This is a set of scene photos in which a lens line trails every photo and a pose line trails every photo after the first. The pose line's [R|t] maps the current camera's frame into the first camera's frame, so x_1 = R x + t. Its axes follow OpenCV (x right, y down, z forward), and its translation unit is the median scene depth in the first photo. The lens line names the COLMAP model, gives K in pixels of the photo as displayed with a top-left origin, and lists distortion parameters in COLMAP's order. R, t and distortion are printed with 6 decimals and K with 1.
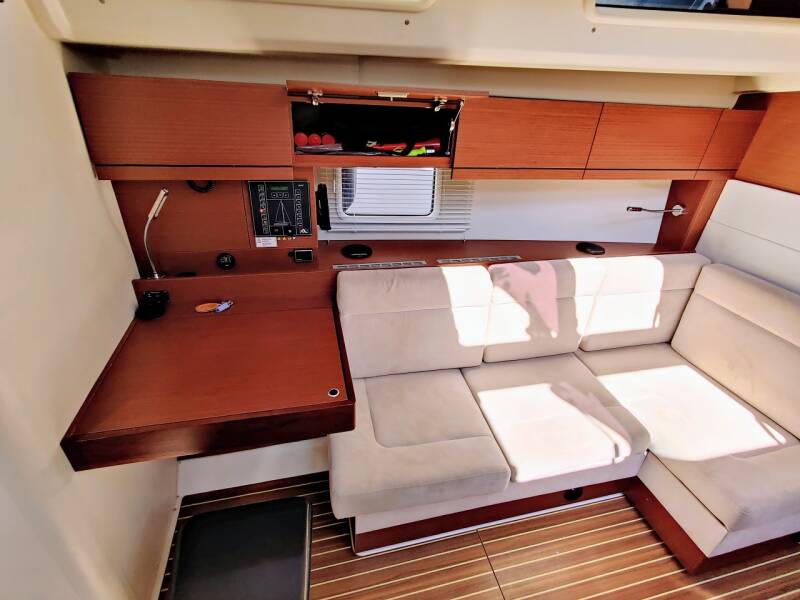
lens RADIAL K [[381.9, 0, 400.0], [0, 381.9, 300.0], [0, 0, 1]] dist [-0.004165, -0.000506]
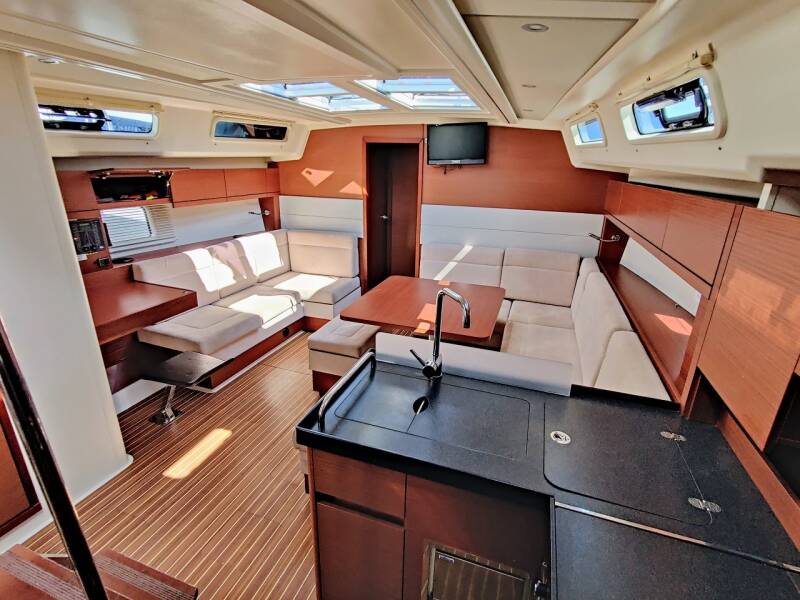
lens RADIAL K [[398.3, 0, 400.0], [0, 398.3, 300.0], [0, 0, 1]] dist [-0.010970, -0.000598]
pose [[0.539207, -0.309644, 0.783183, -0.924669], [0.423565, 0.903488, 0.065592, 0.451863], [-0.727907, 0.296362, 0.618322, -0.944028]]
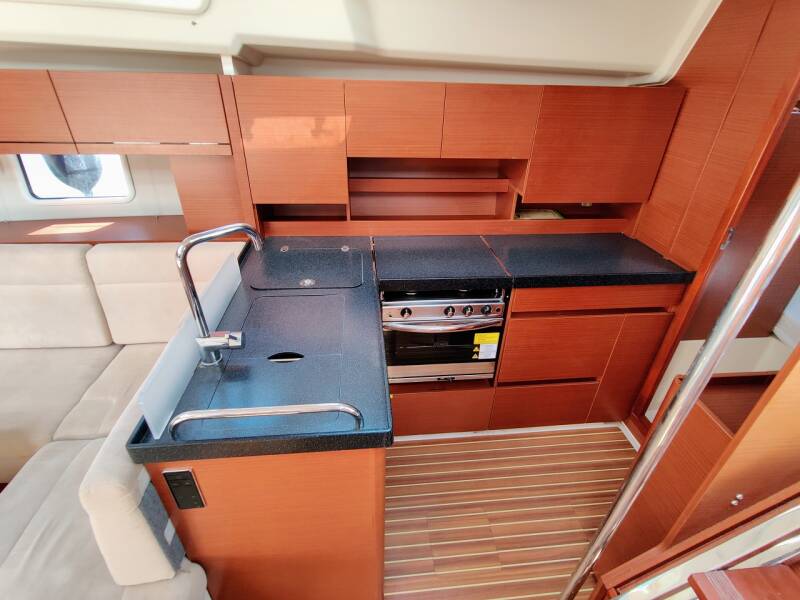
lens RADIAL K [[398.3, 0, 400.0], [0, 398.3, 300.0], [0, 0, 1]] dist [-0.010970, -0.000598]
pose [[-0.991868, -0.111731, 0.060945, -0.573945], [0.000364, 0.476365, 0.879247, 0.065462], [-0.127272, 0.872119, -0.472451, -0.203956]]
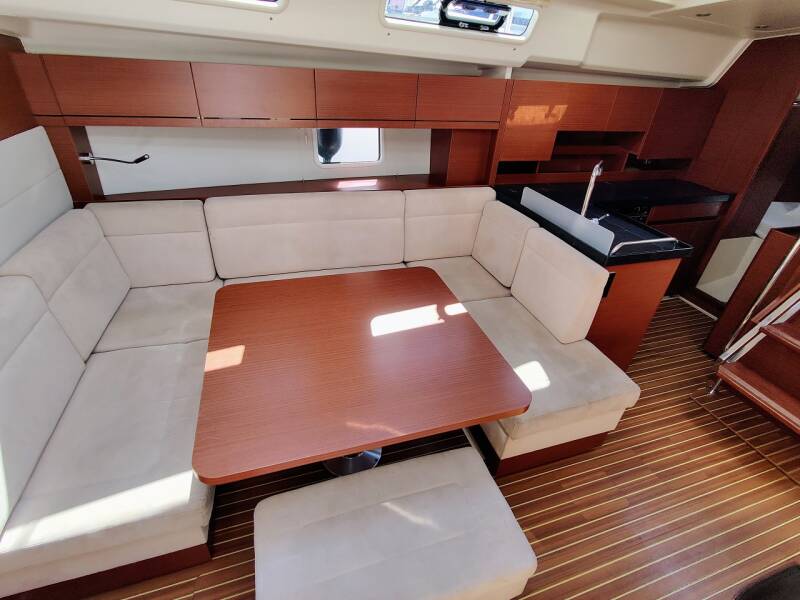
lens RADIAL K [[381.9, 0, 400.0], [0, 381.9, 300.0], [0, 0, 1]] dist [-0.004165, -0.000506]
pose [[-0.991367, -0.026210, -0.128467, 0.469119], [-0.126614, 0.445849, 0.886108, -0.214706], [0.034052, 0.894724, -0.445319, 0.312580]]
